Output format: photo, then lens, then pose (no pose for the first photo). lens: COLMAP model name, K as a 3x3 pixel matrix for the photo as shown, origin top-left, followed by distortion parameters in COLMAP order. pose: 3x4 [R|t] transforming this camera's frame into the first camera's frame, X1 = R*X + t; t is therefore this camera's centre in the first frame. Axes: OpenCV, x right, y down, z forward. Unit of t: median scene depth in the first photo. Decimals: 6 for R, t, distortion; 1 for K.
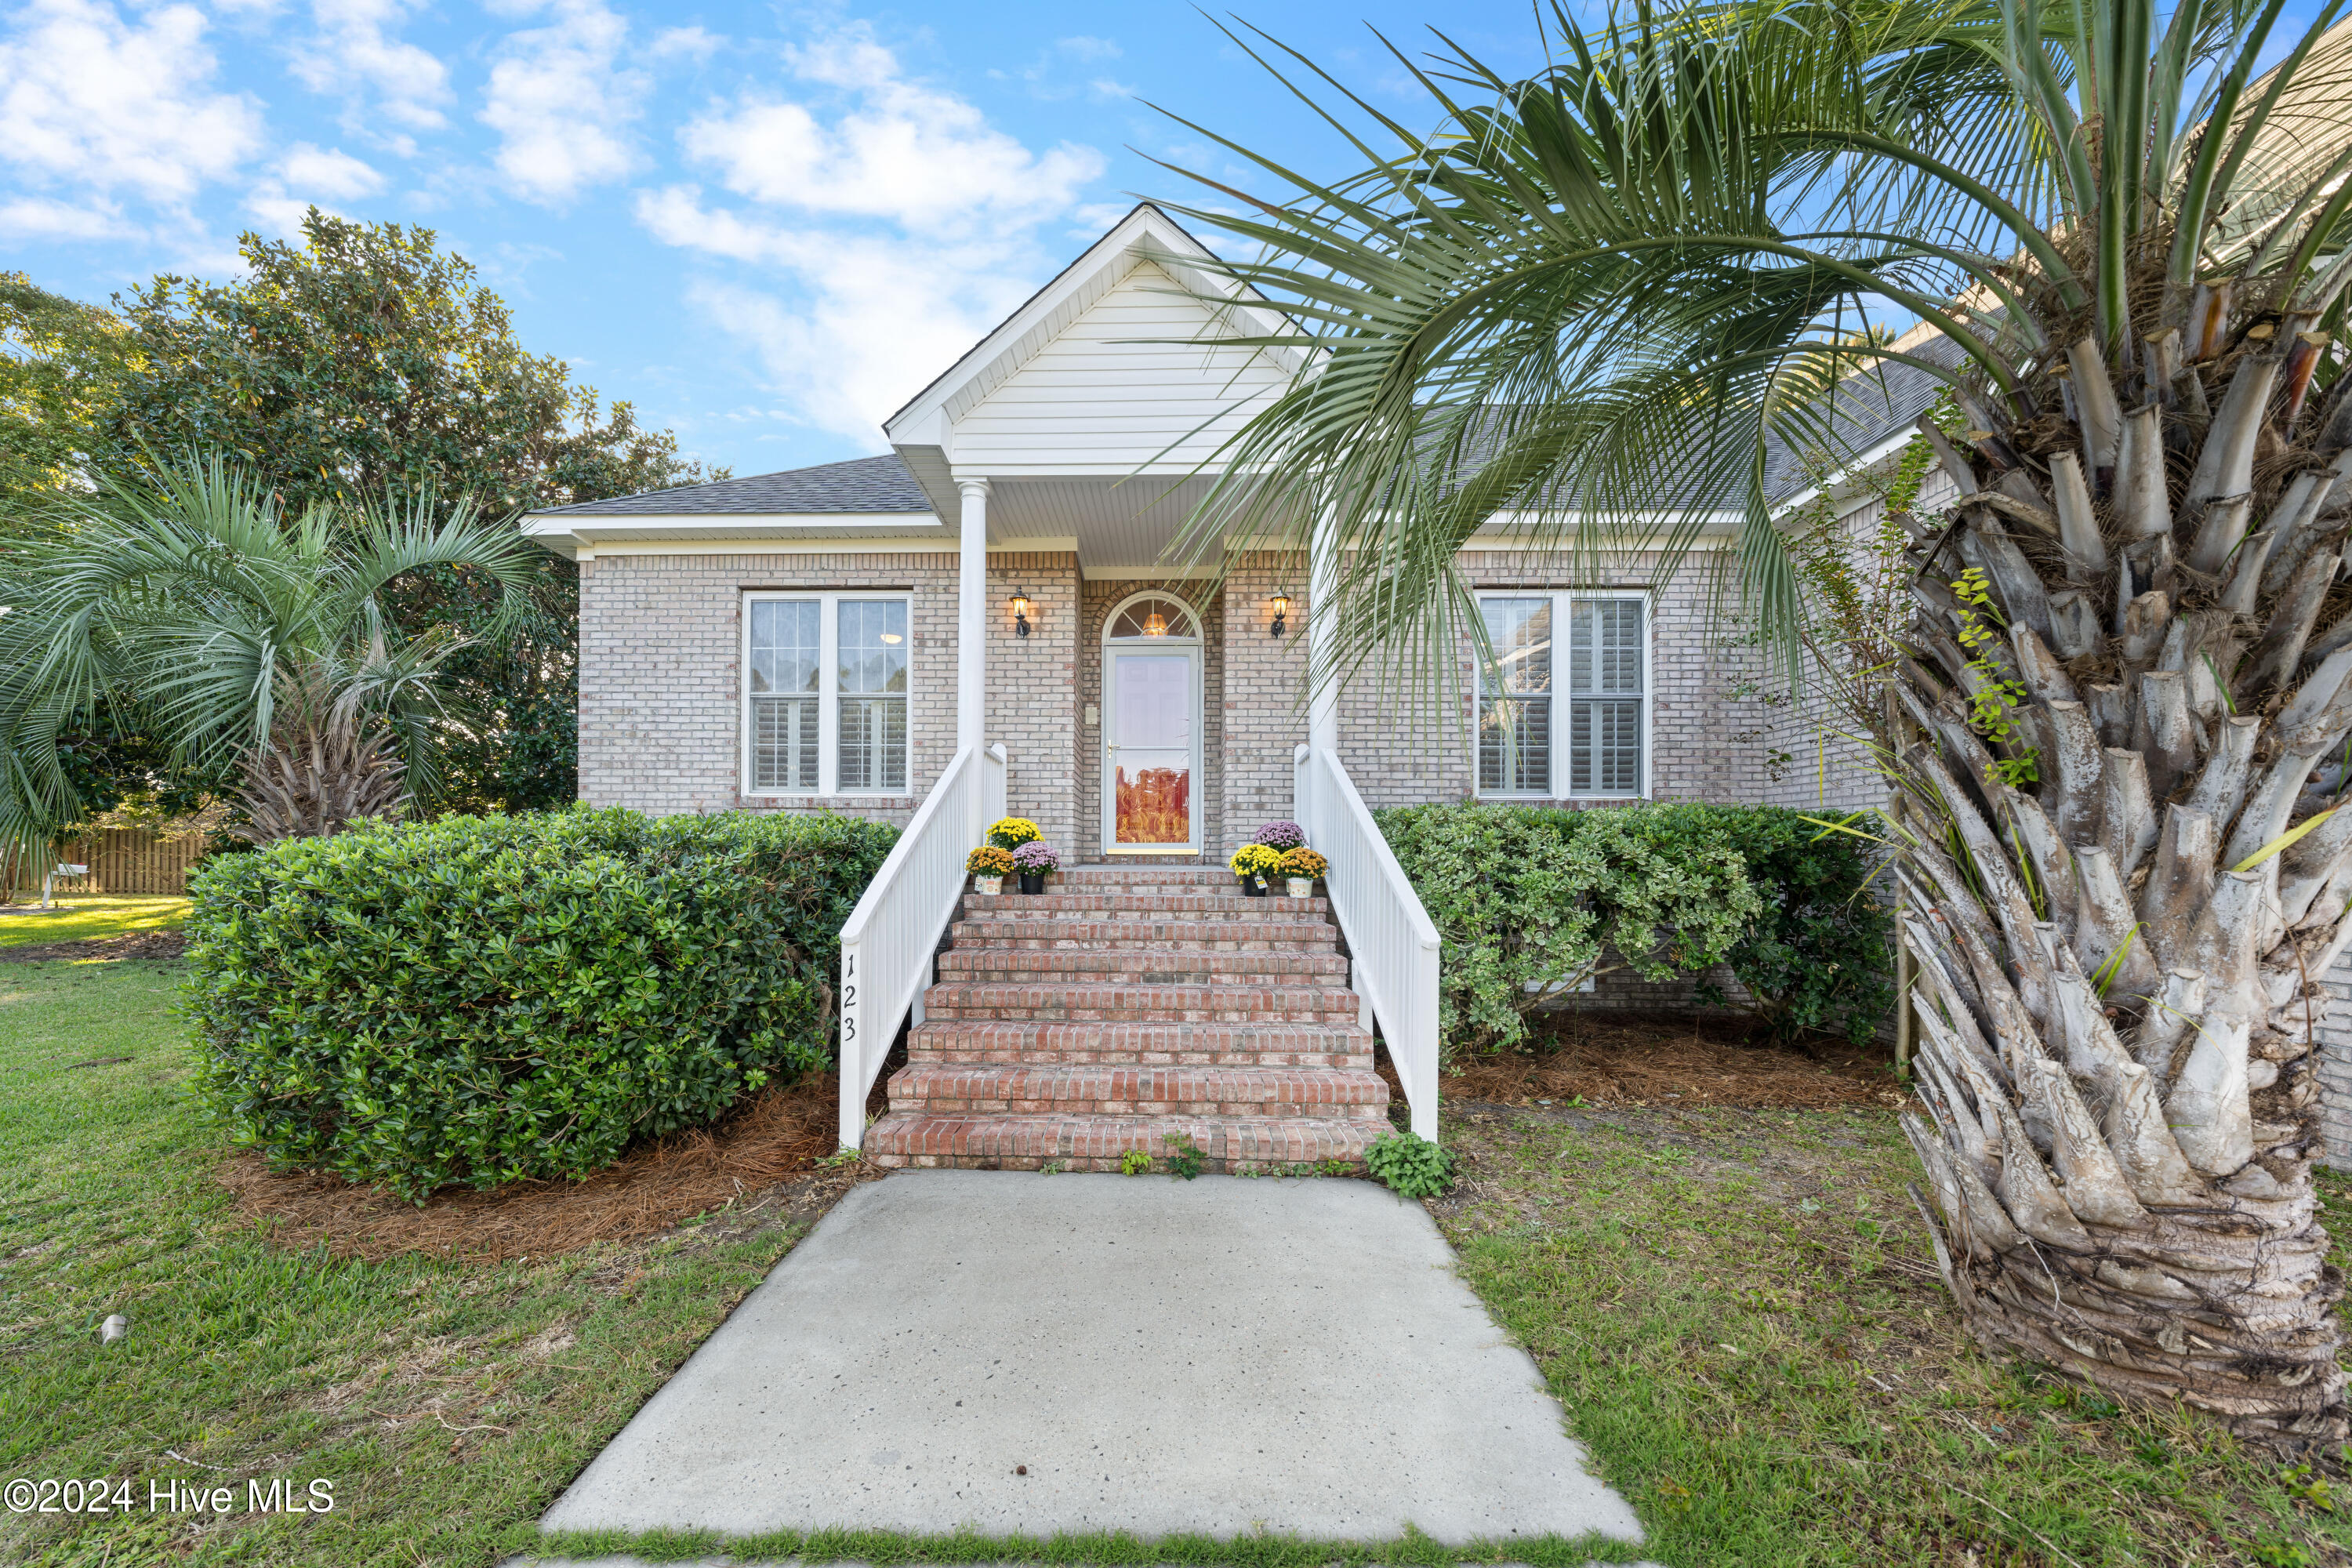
lens RADIAL K [[803.2, 0, 1180.5], [0, 803.2, 852.5], [0, 0, 1]] dist [0.001379, 0.000446]
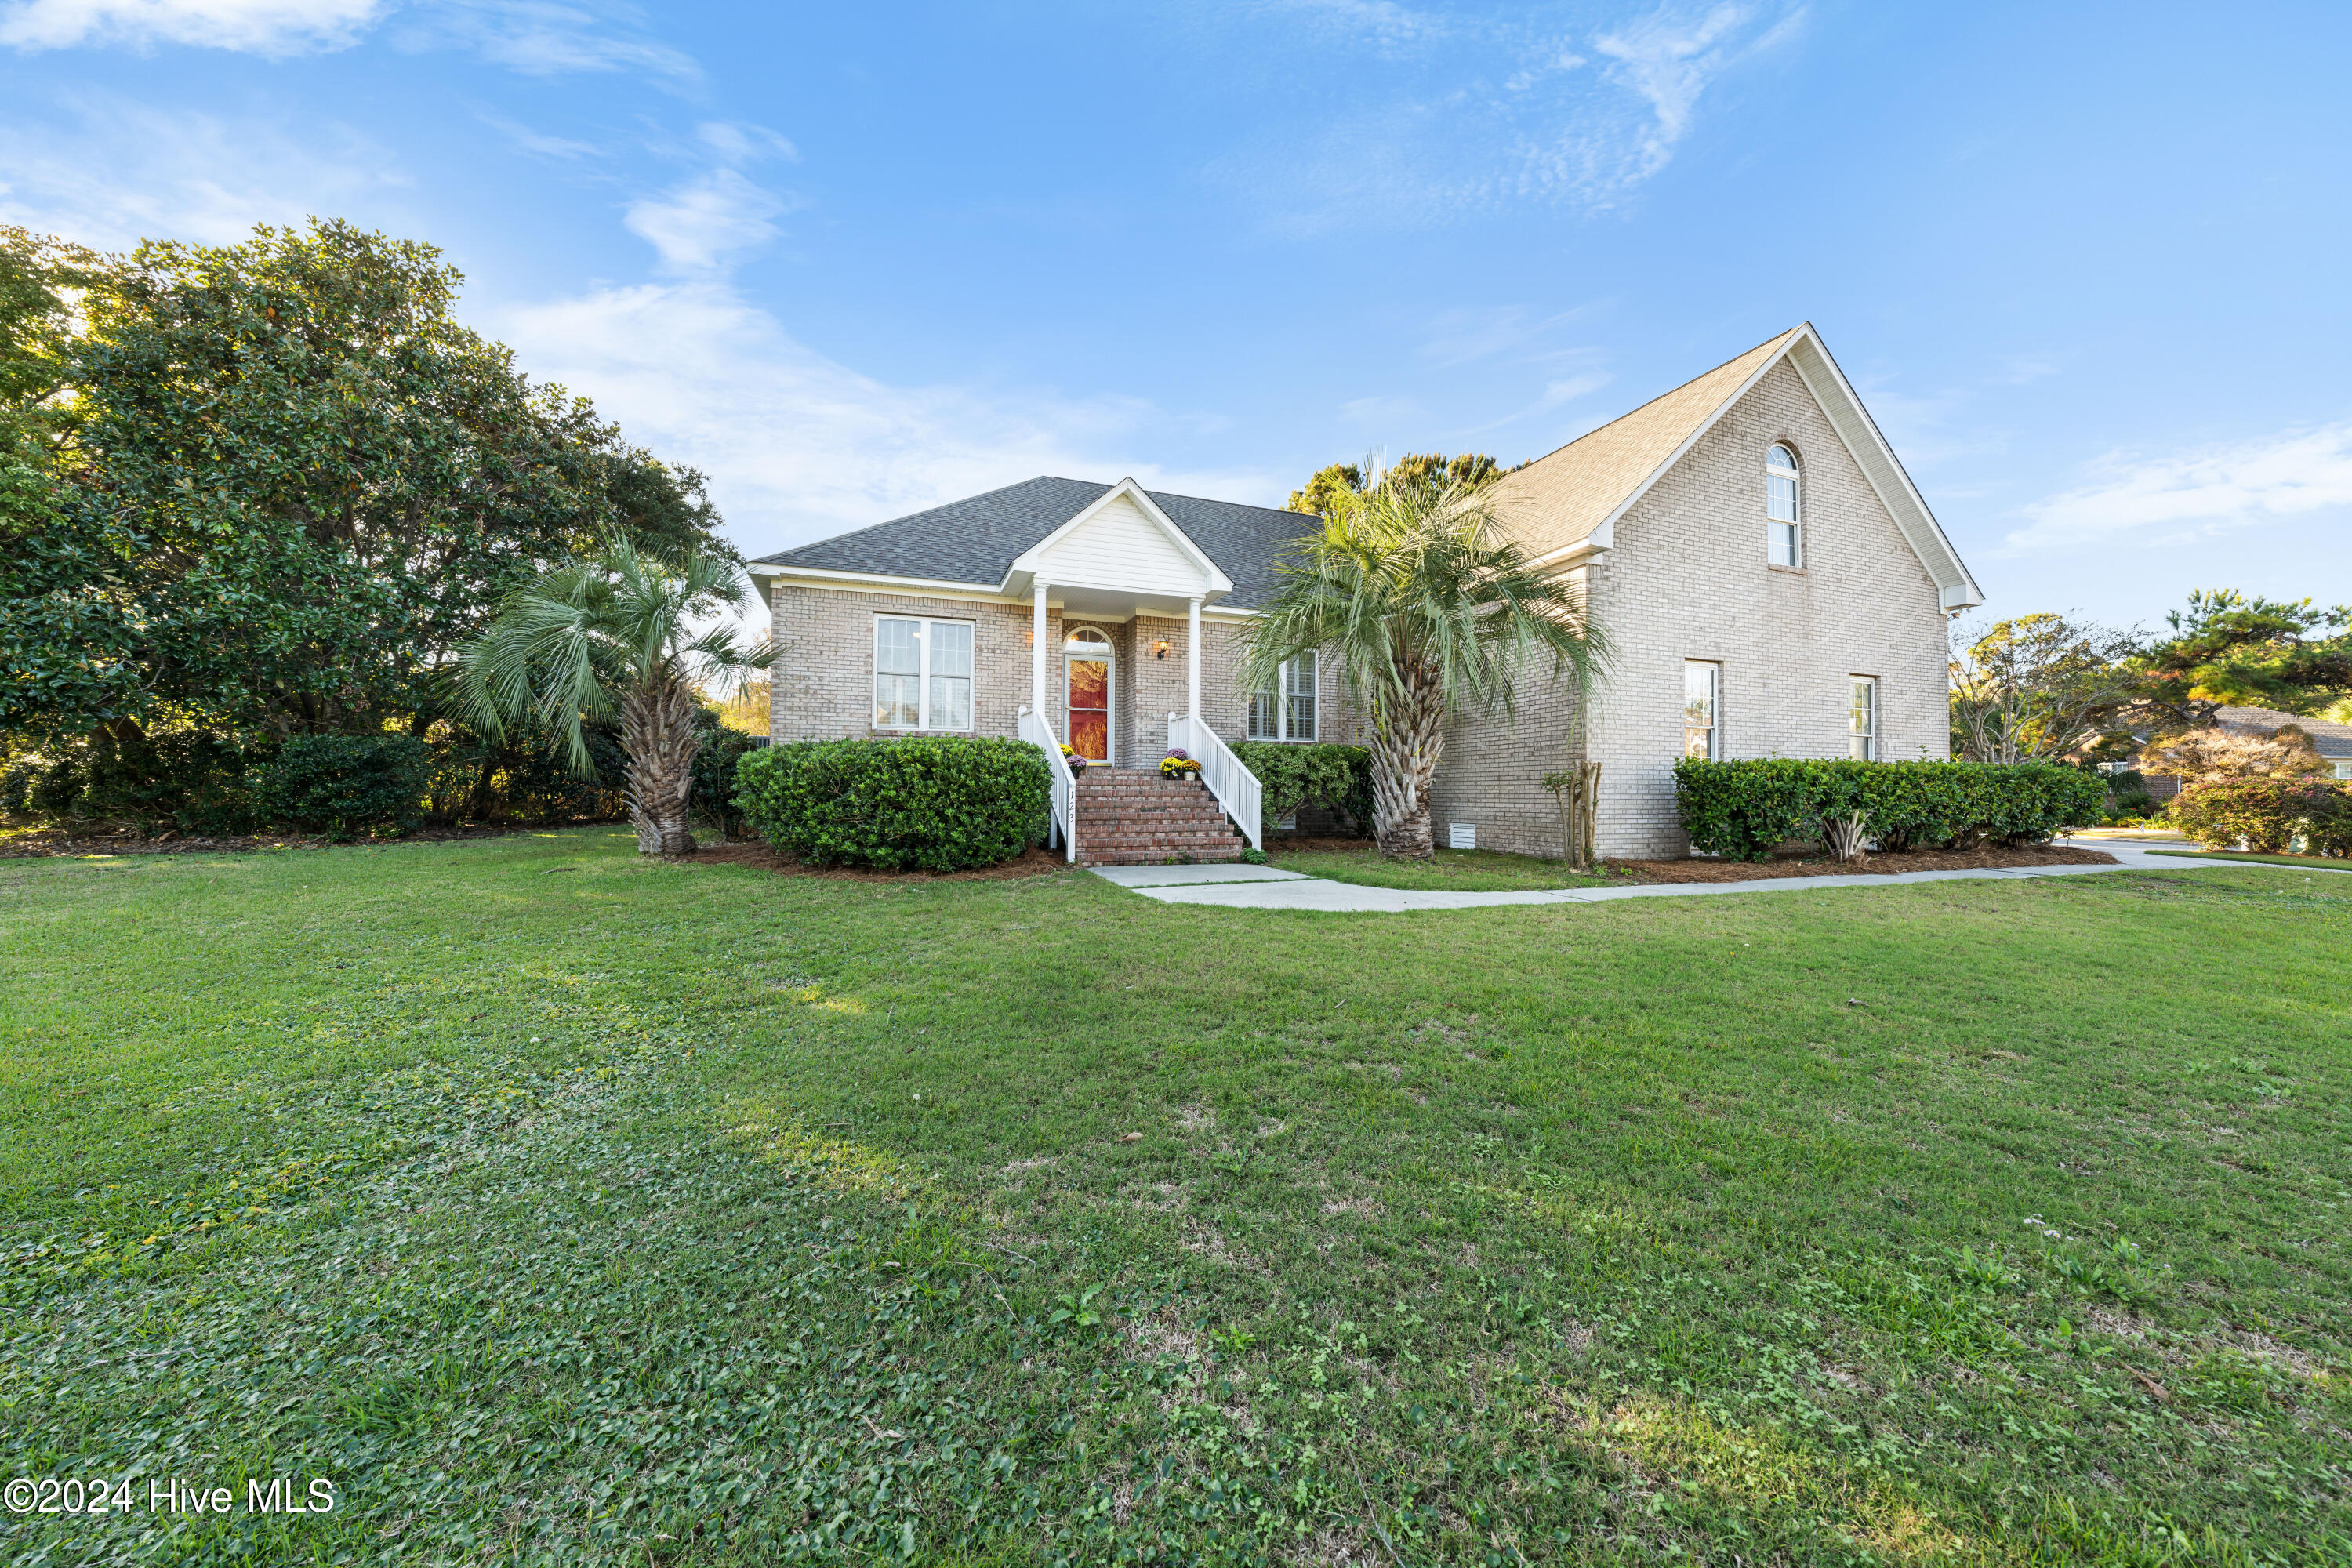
lens RADIAL K [[803.2, 0, 1176.4], [0, 803.2, 786.4], [0, 0, 1]] dist [0.001379, 0.000446]
pose [[0.933275, 0.005431, 0.359122, -0.889006], [-0.003893, 0.999980, -0.005007, 0.103652], [-0.359142, 0.003275, 0.933277, -1.437715]]
